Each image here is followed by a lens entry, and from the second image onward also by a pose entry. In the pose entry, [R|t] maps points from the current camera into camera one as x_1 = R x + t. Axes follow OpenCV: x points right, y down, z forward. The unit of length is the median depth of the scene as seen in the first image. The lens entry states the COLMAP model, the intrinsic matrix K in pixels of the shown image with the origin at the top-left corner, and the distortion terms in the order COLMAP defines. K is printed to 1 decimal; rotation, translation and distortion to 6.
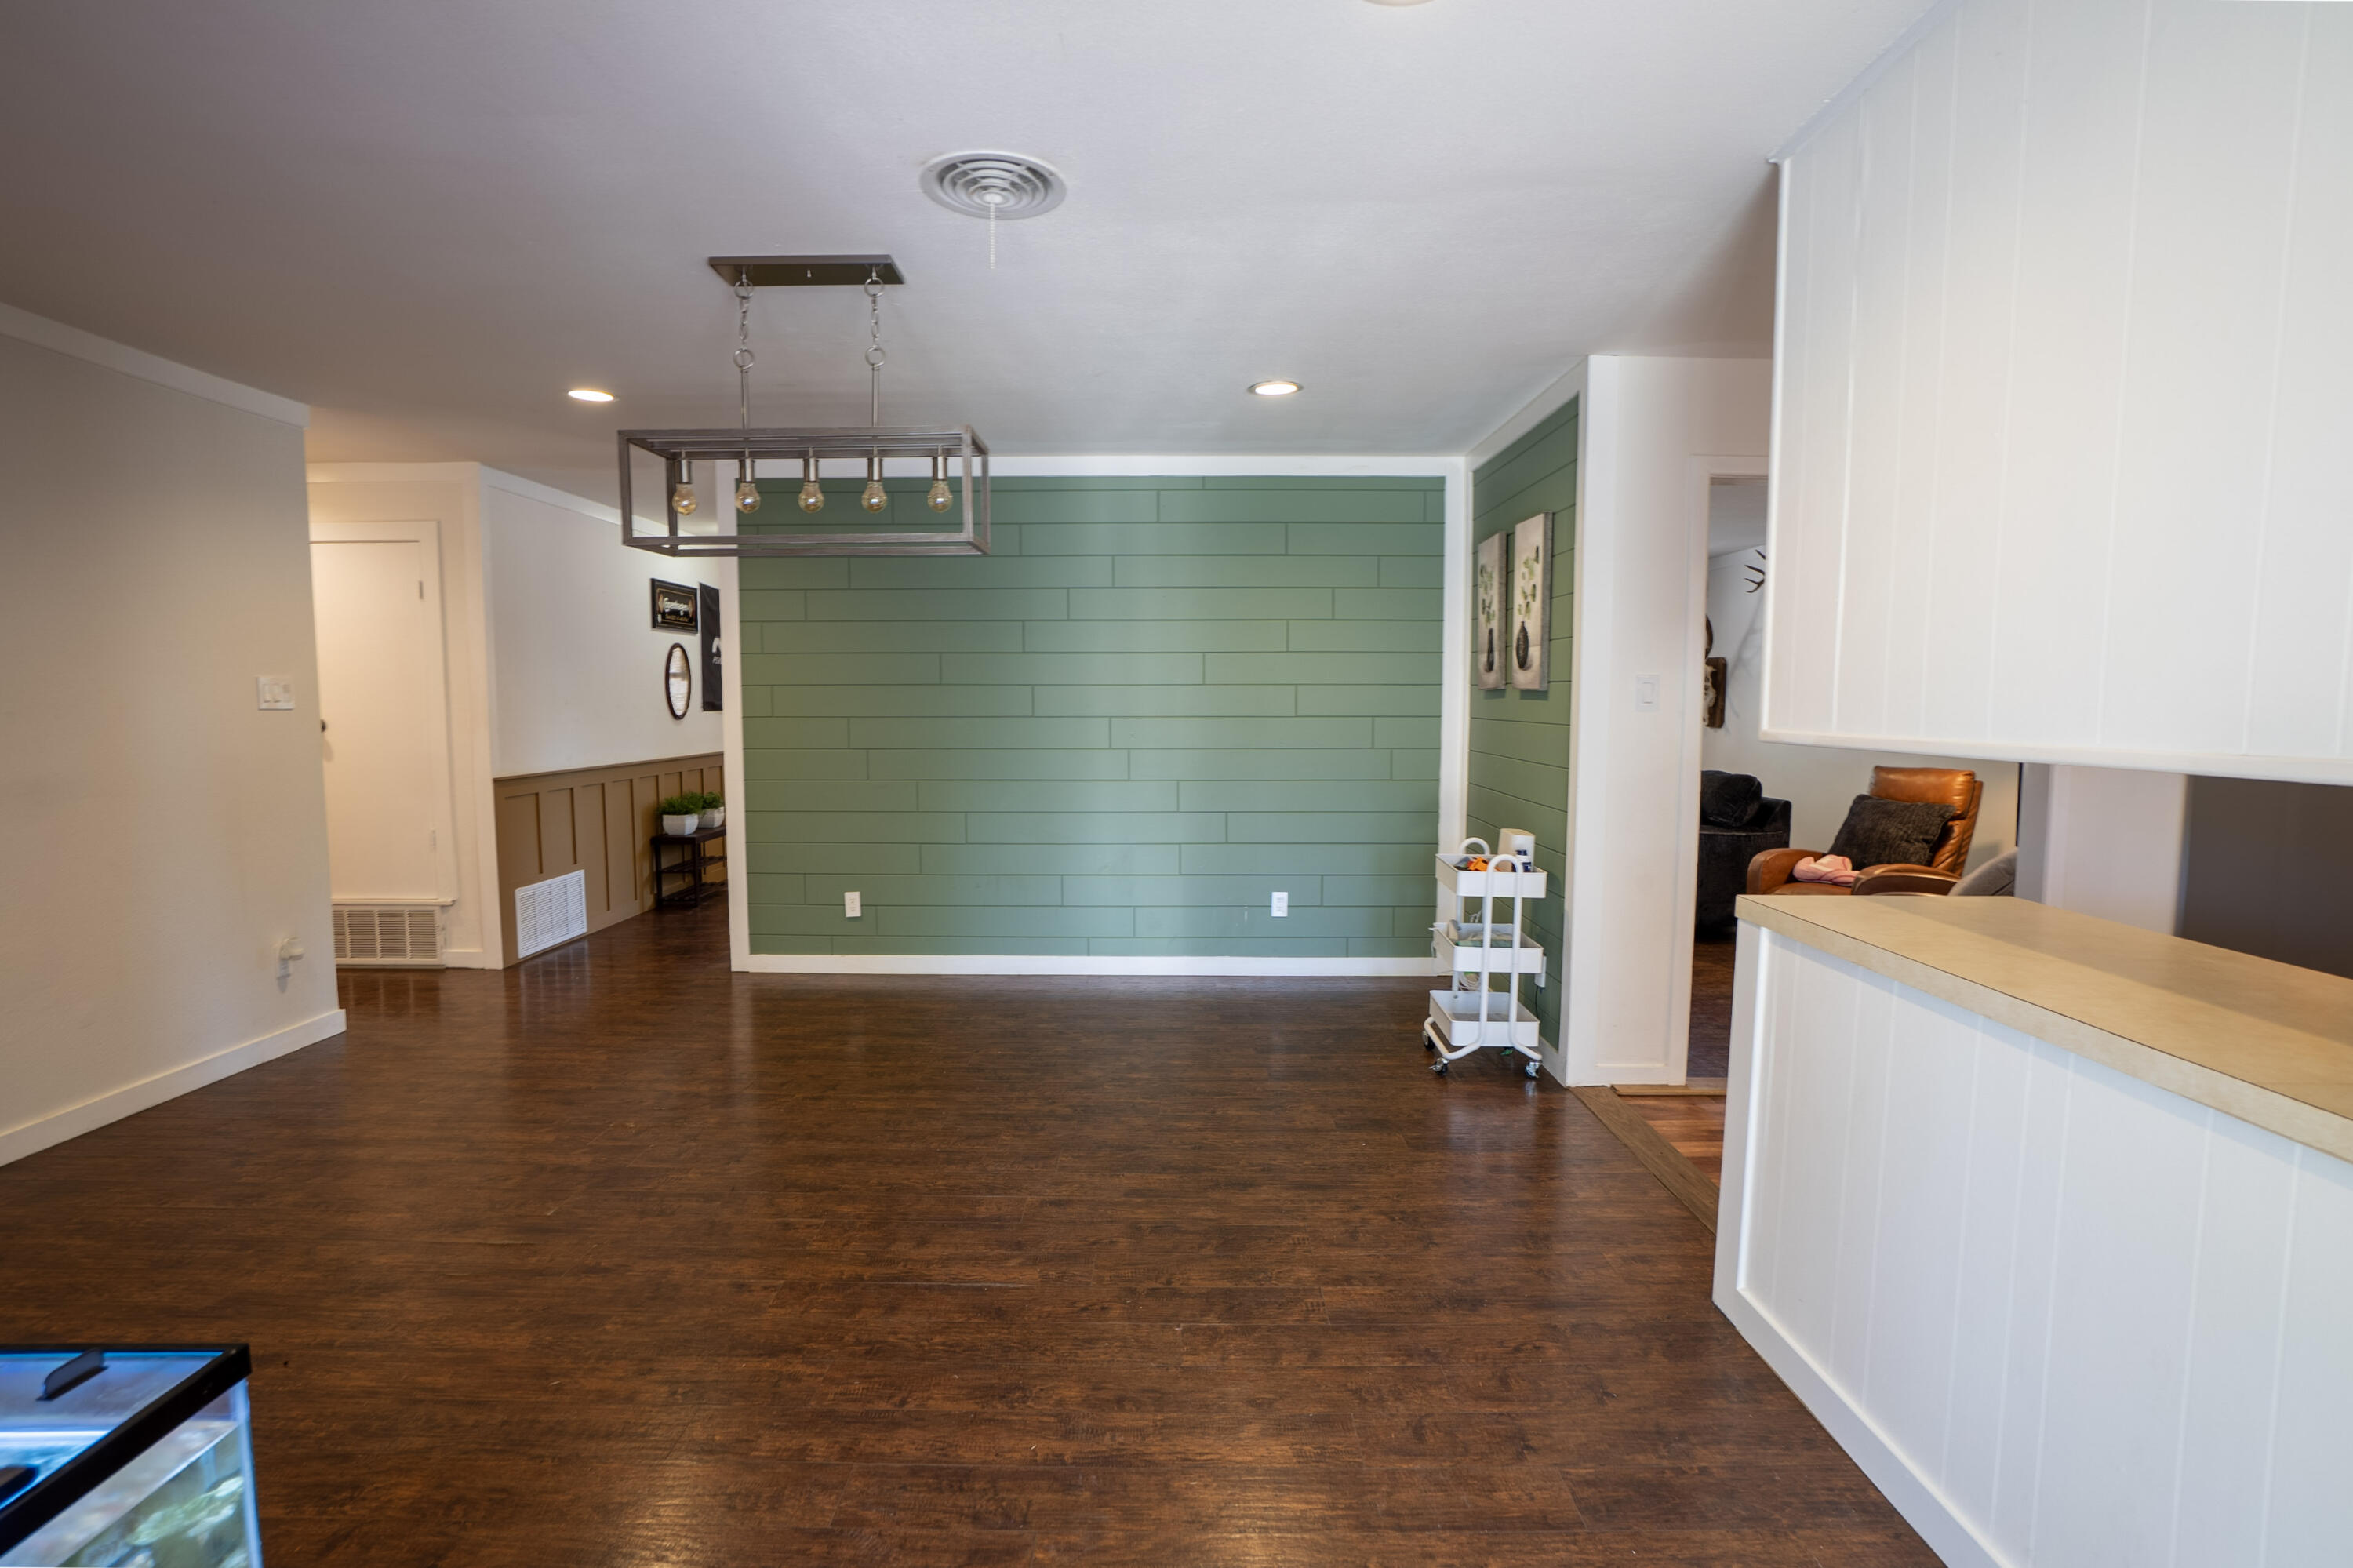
lens RADIAL K [[1135.5, 0, 1170.4], [0, 1135.5, 790.8], [0, 0, 1]] dist [-0.058469, 0.027945]
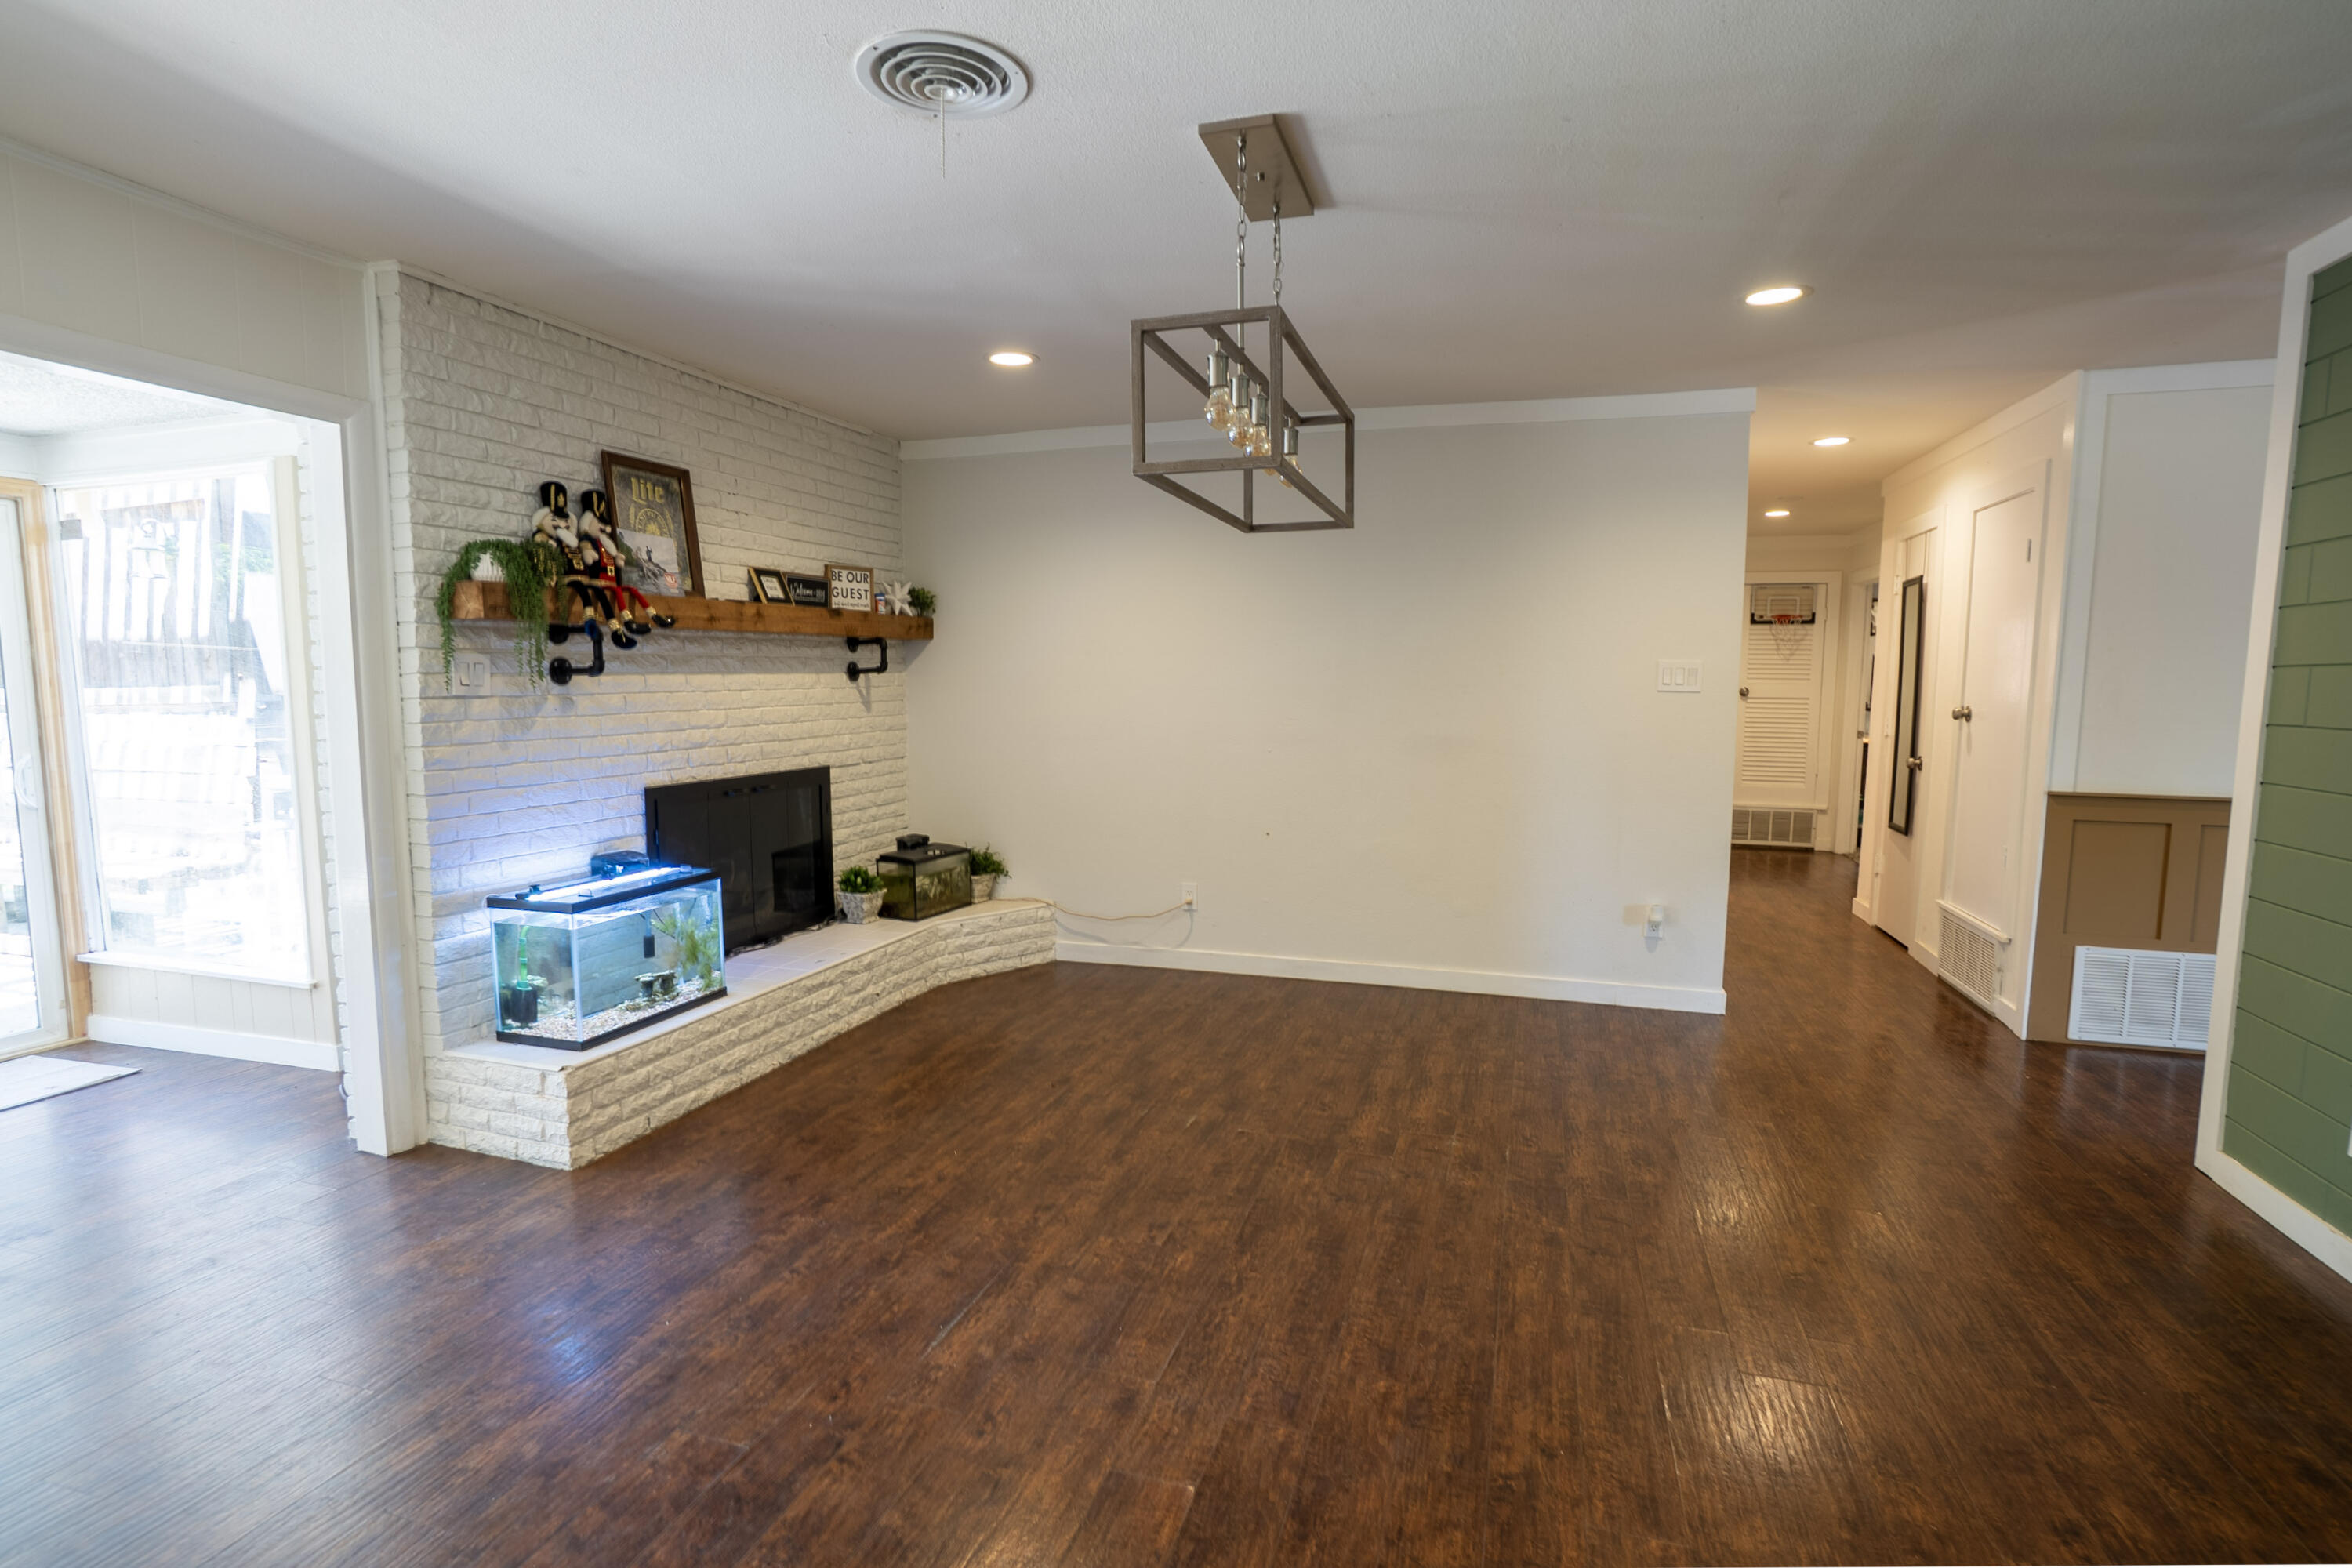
lens RADIAL K [[1135.0, 0, 1169.9], [0, 1135.0, 790.8], [0, 0, 1]] dist [-0.058469, 0.027945]
pose [[-0.297514, 0.095733, -0.949906, 0.539831], [-0.084391, 0.988428, 0.126046, -0.106747], [0.950980, 0.117664, -0.285993, 1.235552]]
